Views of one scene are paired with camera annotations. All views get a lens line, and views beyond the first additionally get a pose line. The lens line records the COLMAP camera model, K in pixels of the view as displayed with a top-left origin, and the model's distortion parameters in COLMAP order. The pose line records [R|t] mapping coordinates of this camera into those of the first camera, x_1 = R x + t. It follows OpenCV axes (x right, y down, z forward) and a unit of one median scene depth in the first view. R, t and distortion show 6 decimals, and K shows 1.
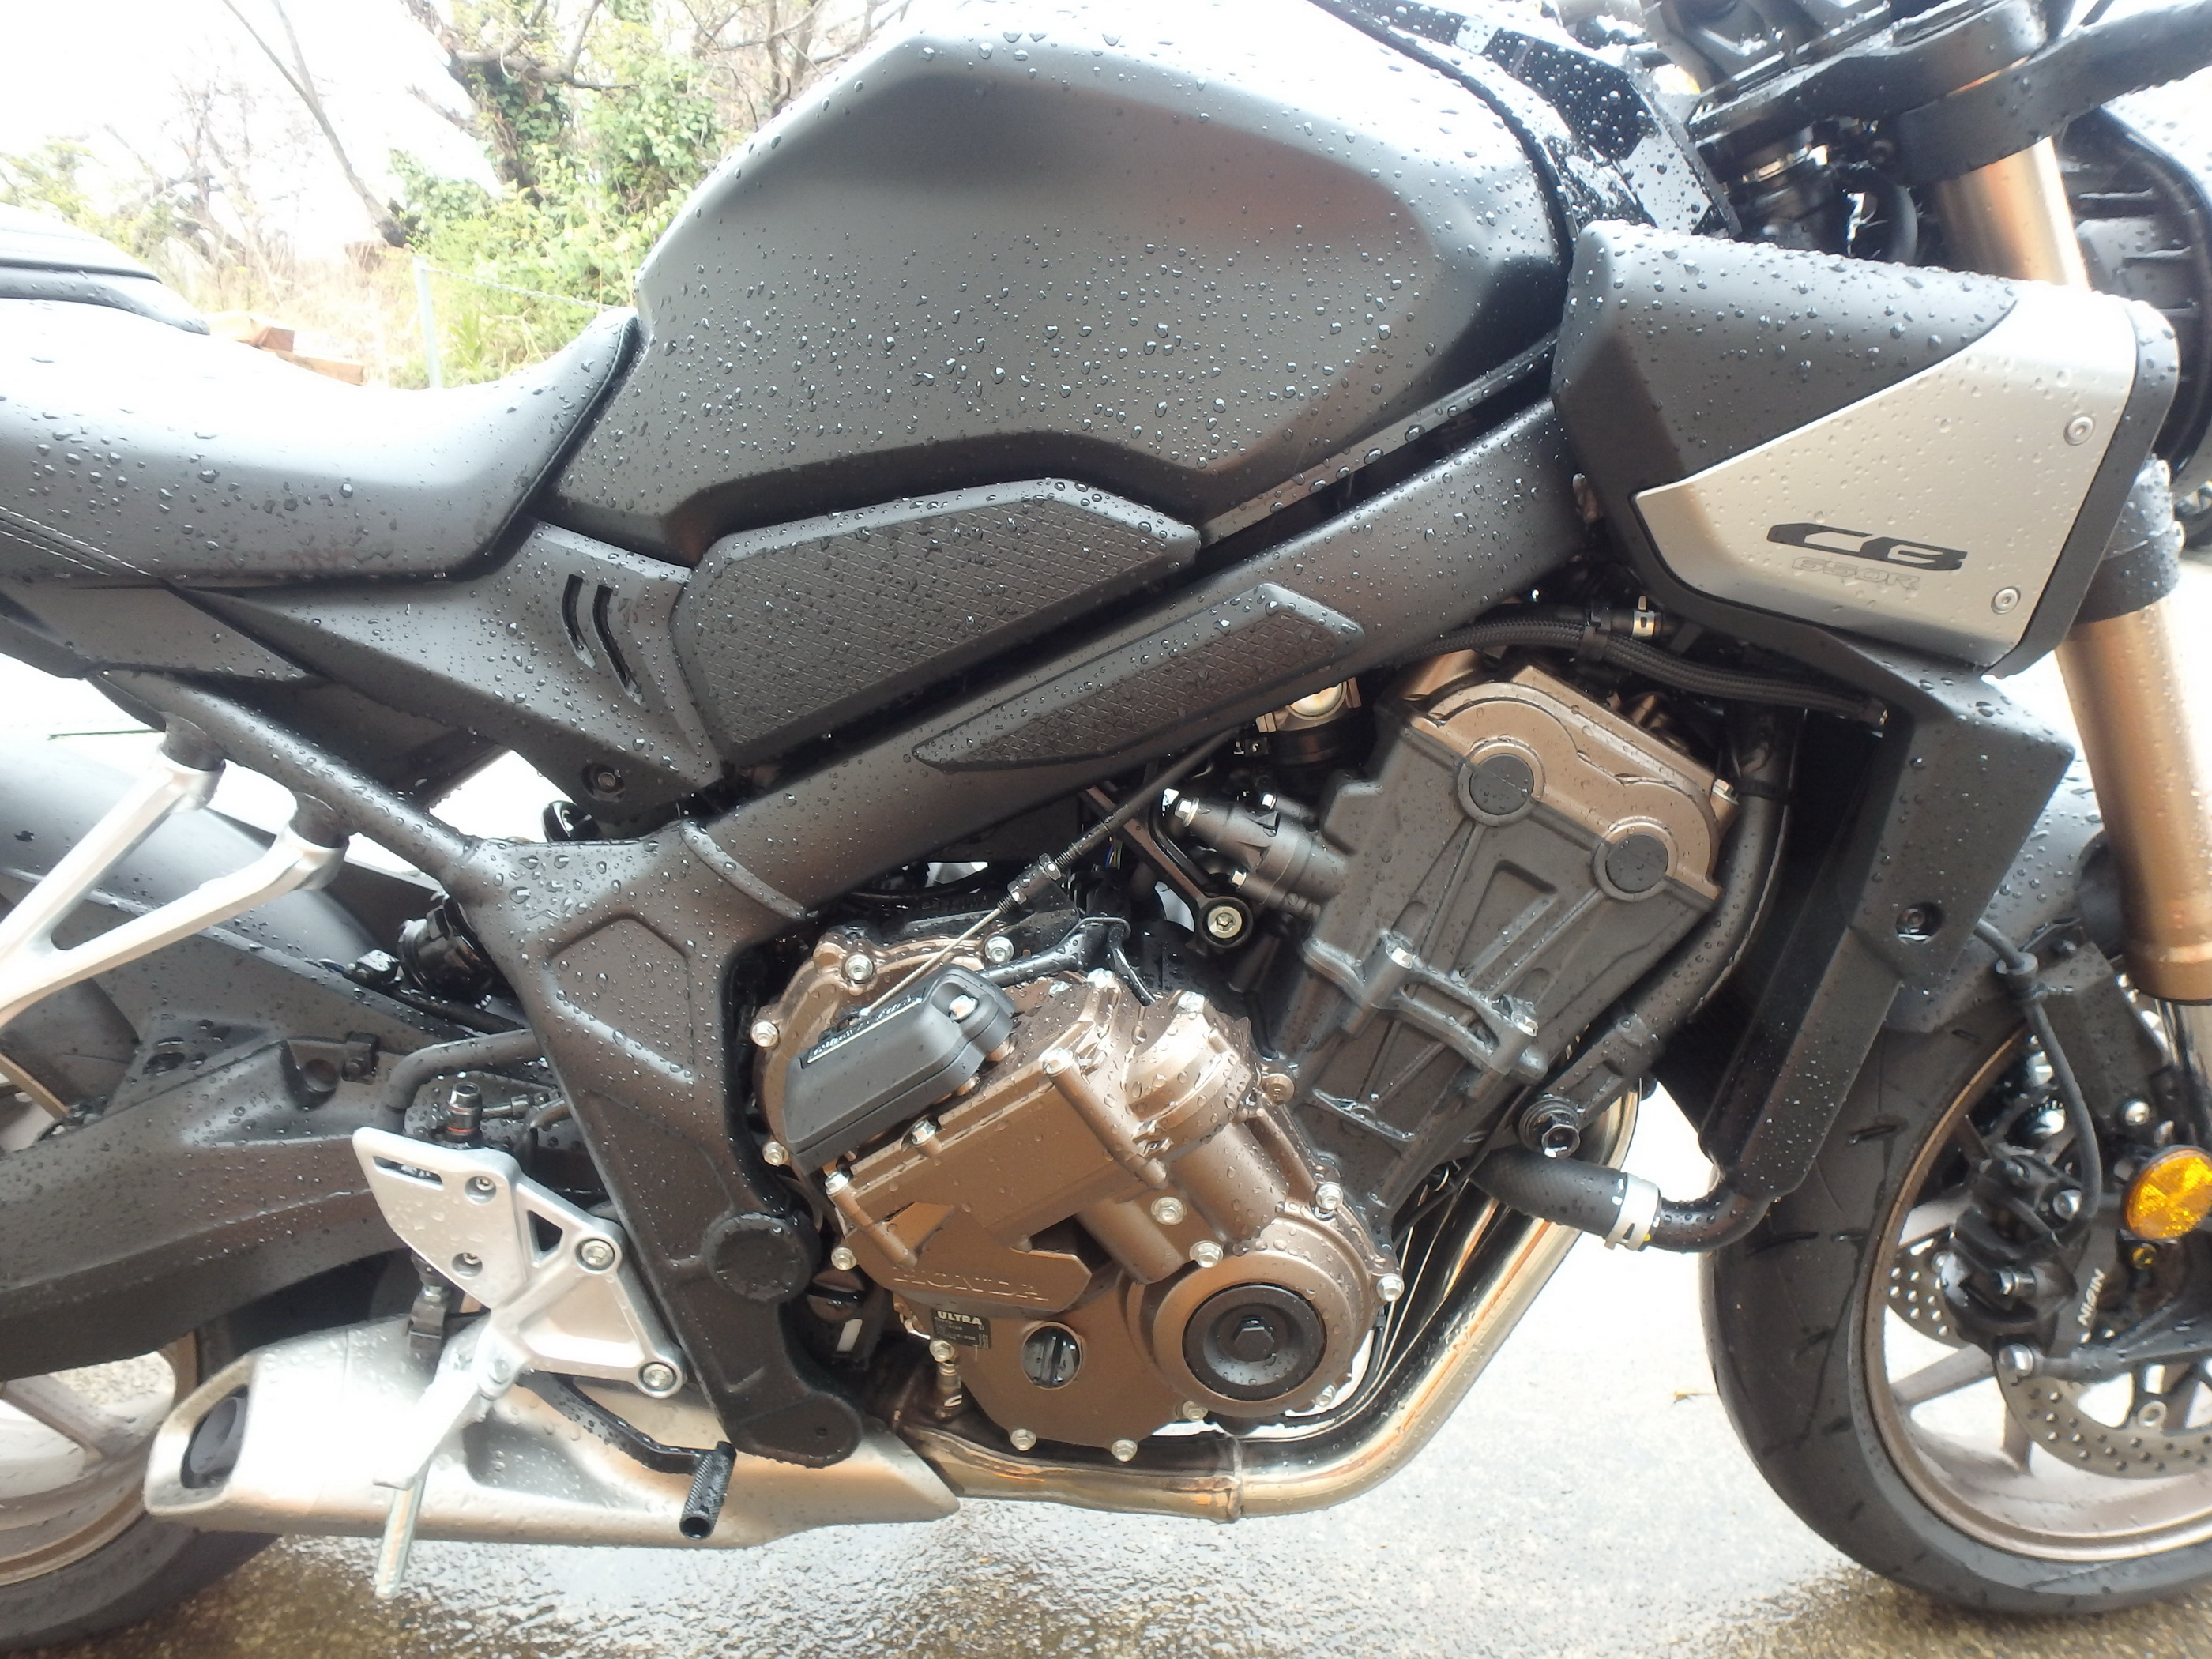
lens RADIAL K [[1342.8, 0, 1110.0], [0, 1342.8, 789.7], [0, 0, 1]] dist [-0.015515, 0.000305]
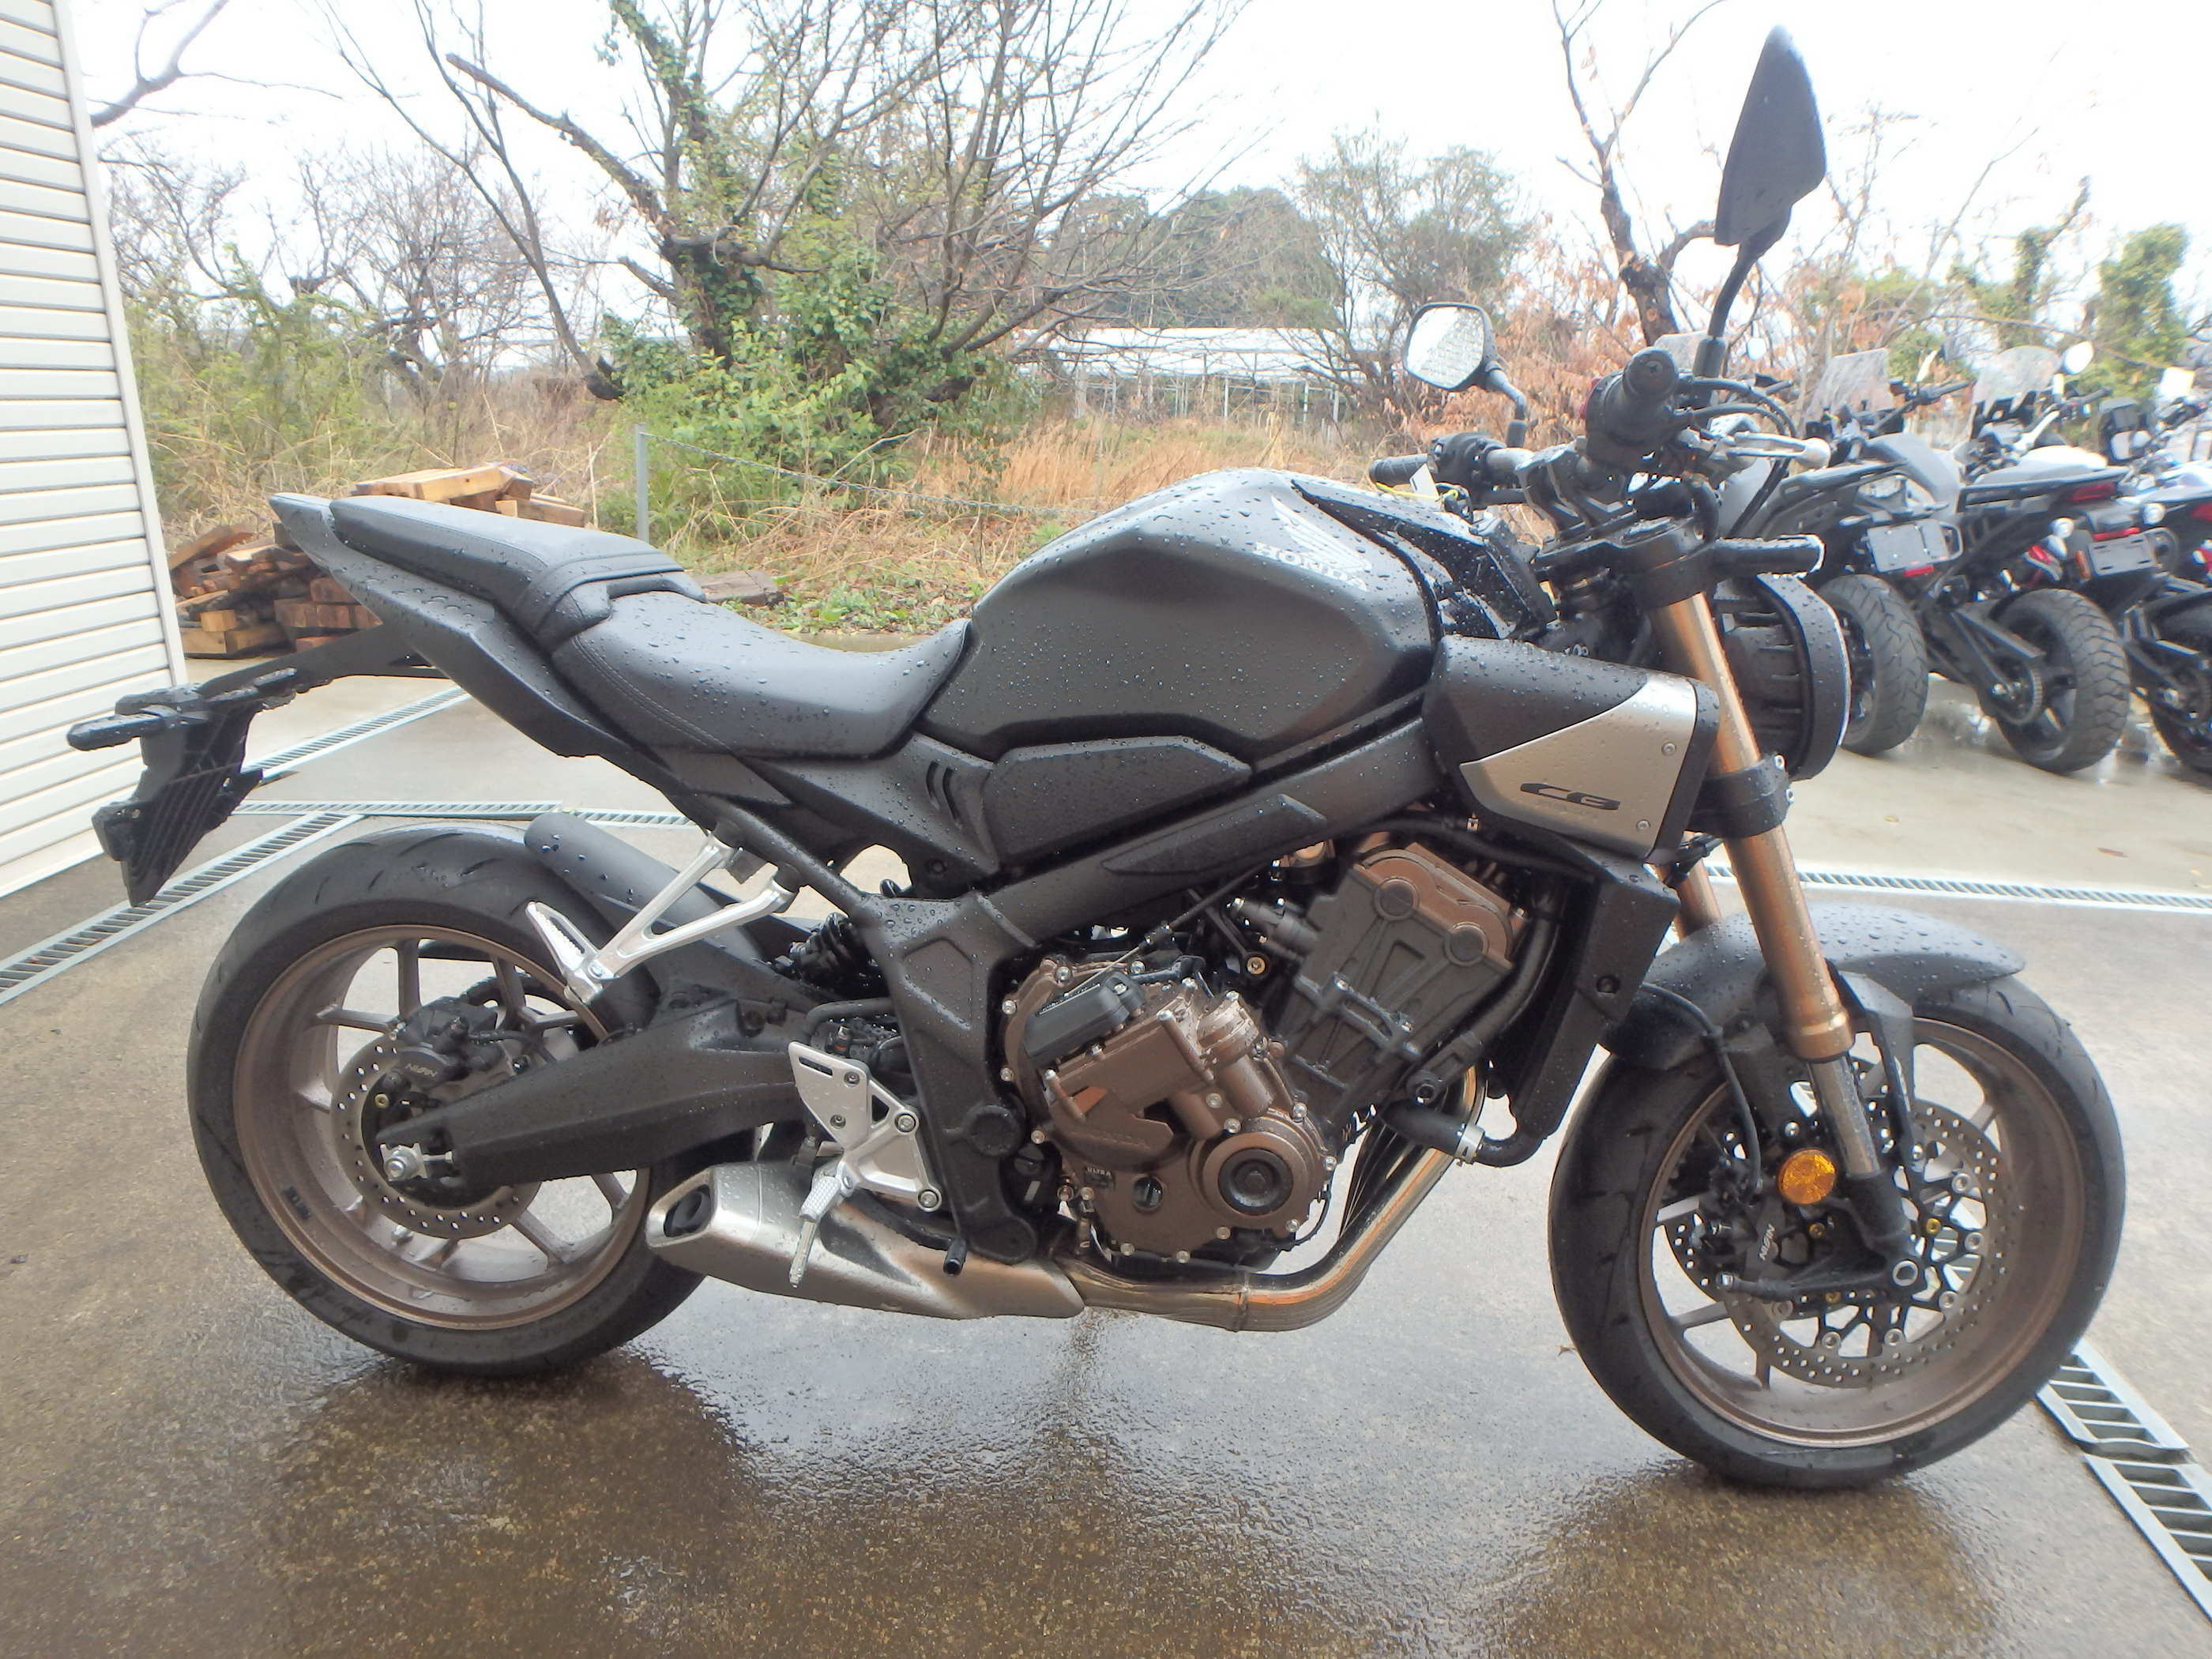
lens RADIAL K [[1340.6, 0, 1106.0], [0, 1340.6, 829.5], [0, 0, 1]] dist [-0.037977, -0.002953]
pose [[0.994399, 0.068710, -0.080311, 0.013500], [-0.074734, 0.994410, -0.074585, 0.063588], [0.074737, 0.080169, 0.993975, -0.901791]]
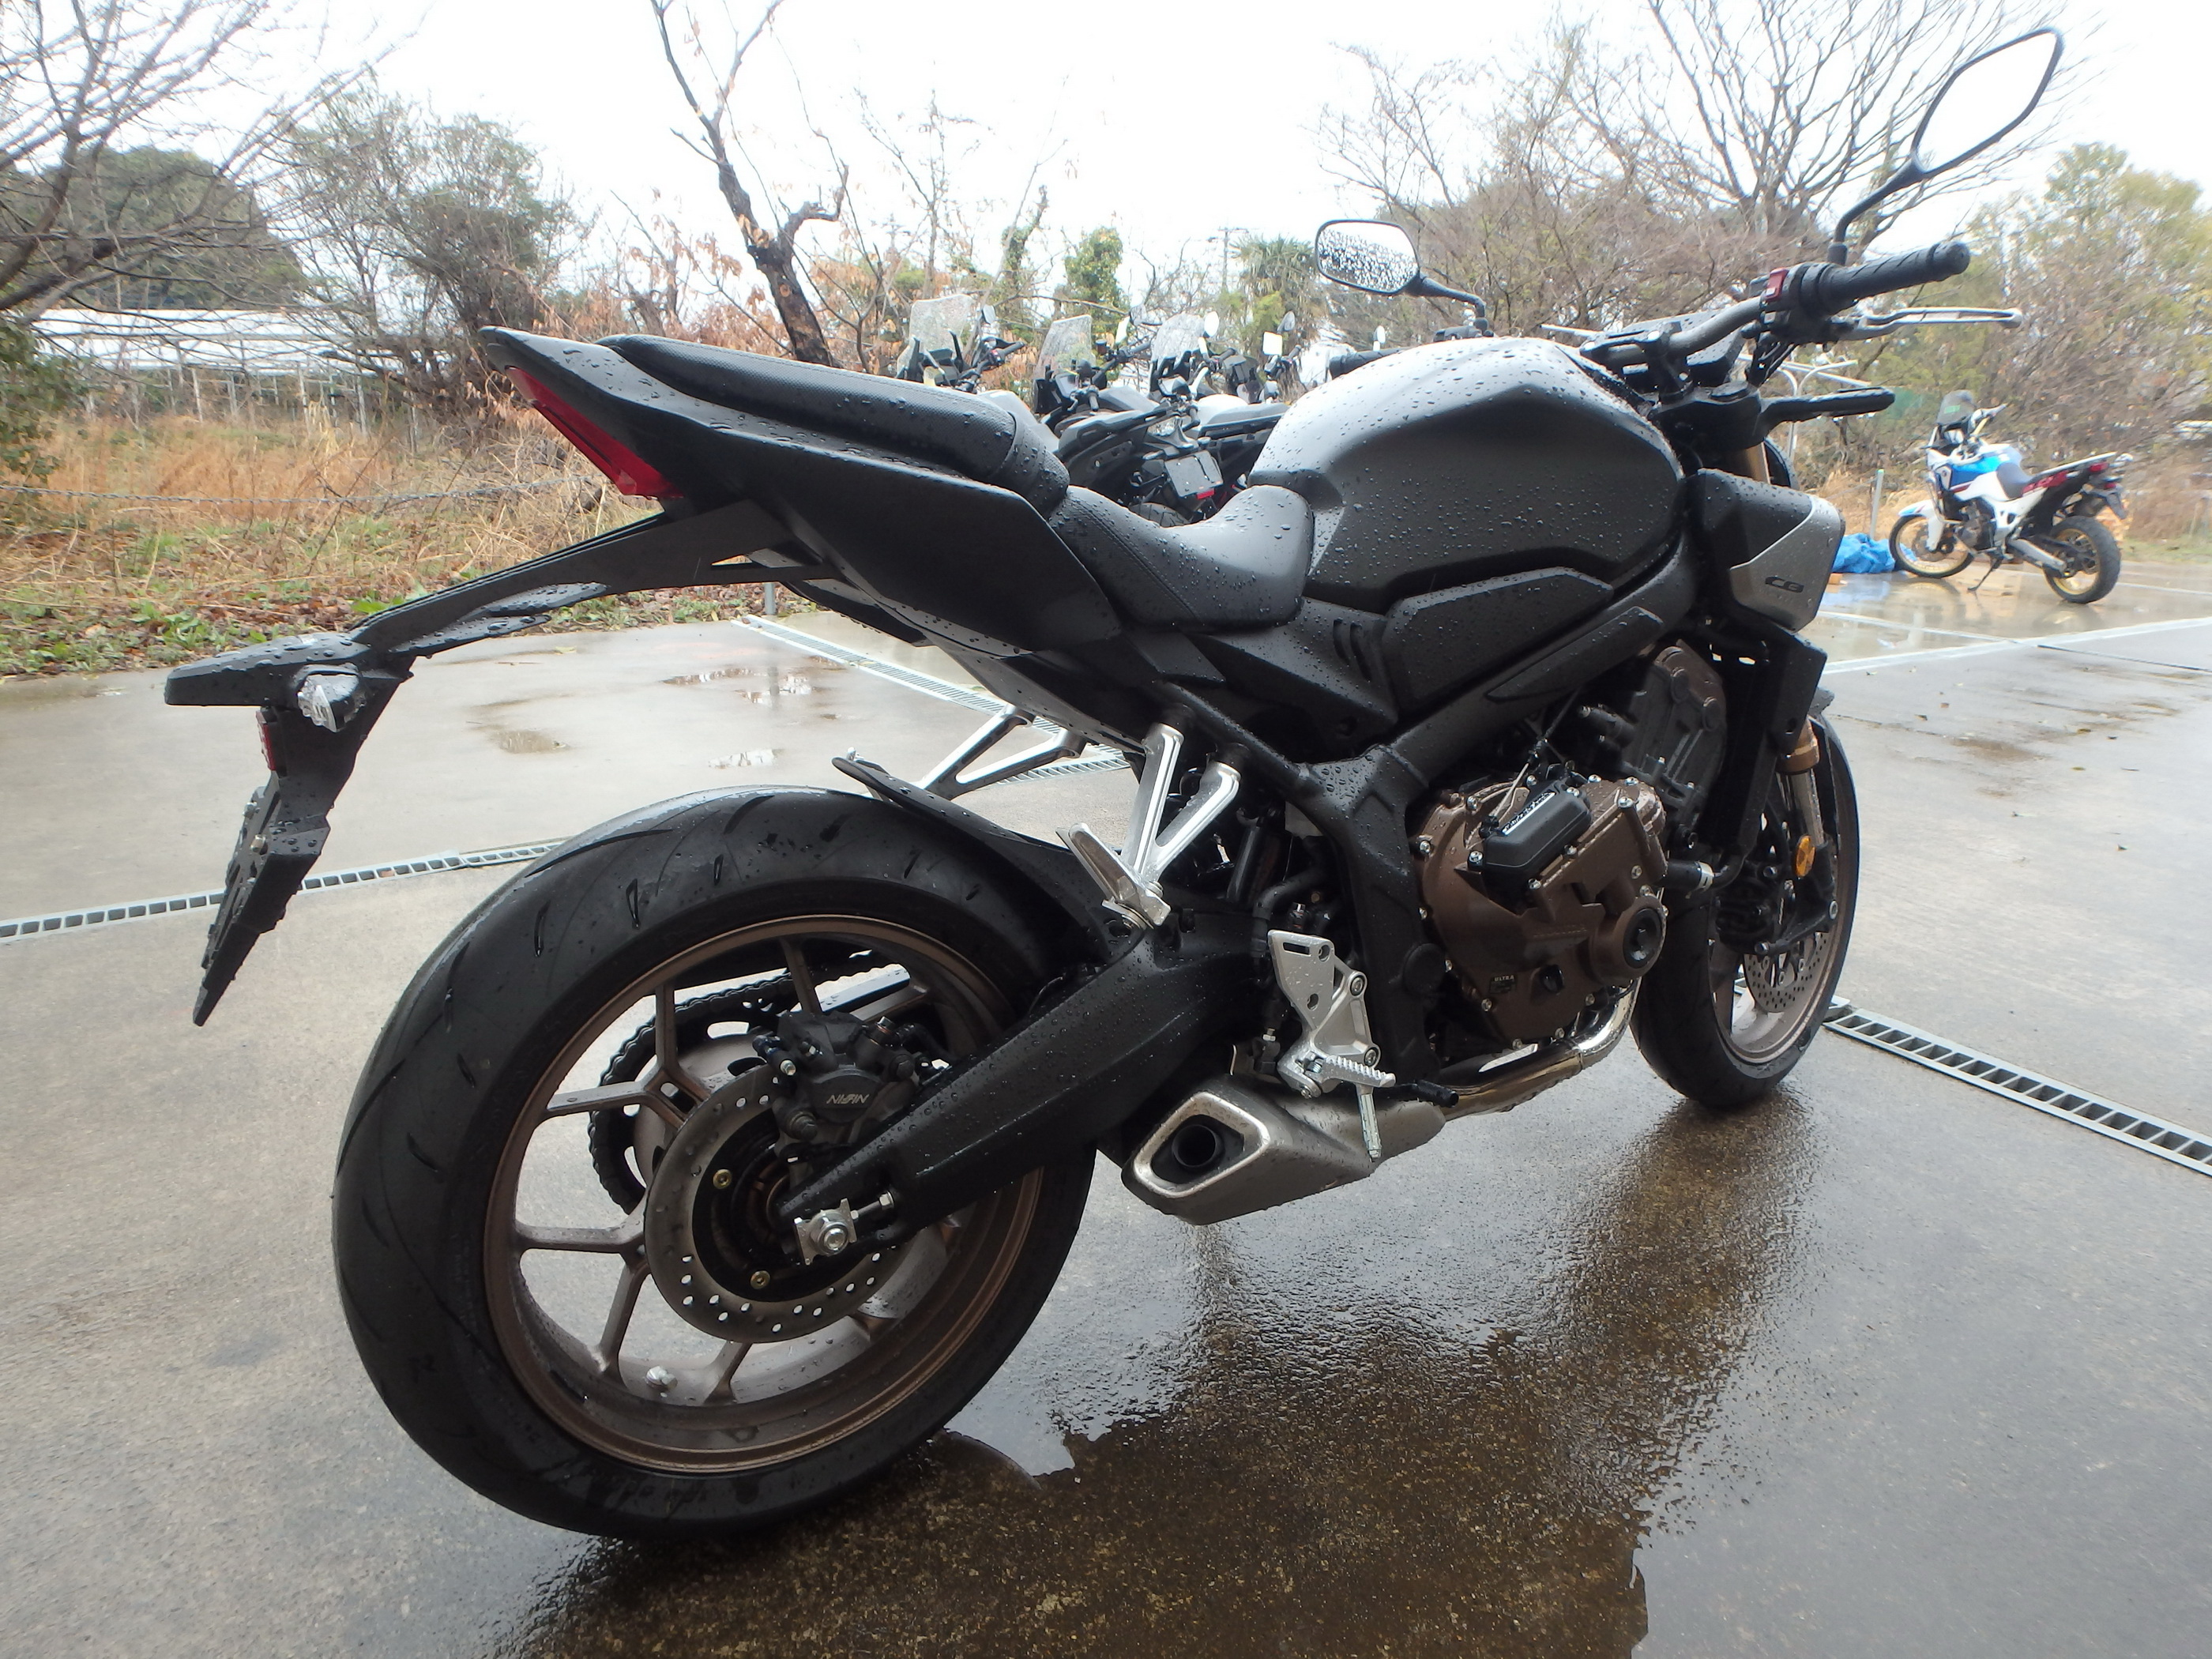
lens RADIAL K [[1359.5, 0, 1113.5], [0, 1359.5, 829.1], [0, 0, 1]] dist [-0.057095, 0.002804]
pose [[0.848588, -0.126377, 0.513738, -1.698867], [0.168902, 0.984950, -0.036697, 0.155070], [-0.501368, 0.117912, 0.857162, -0.484591]]
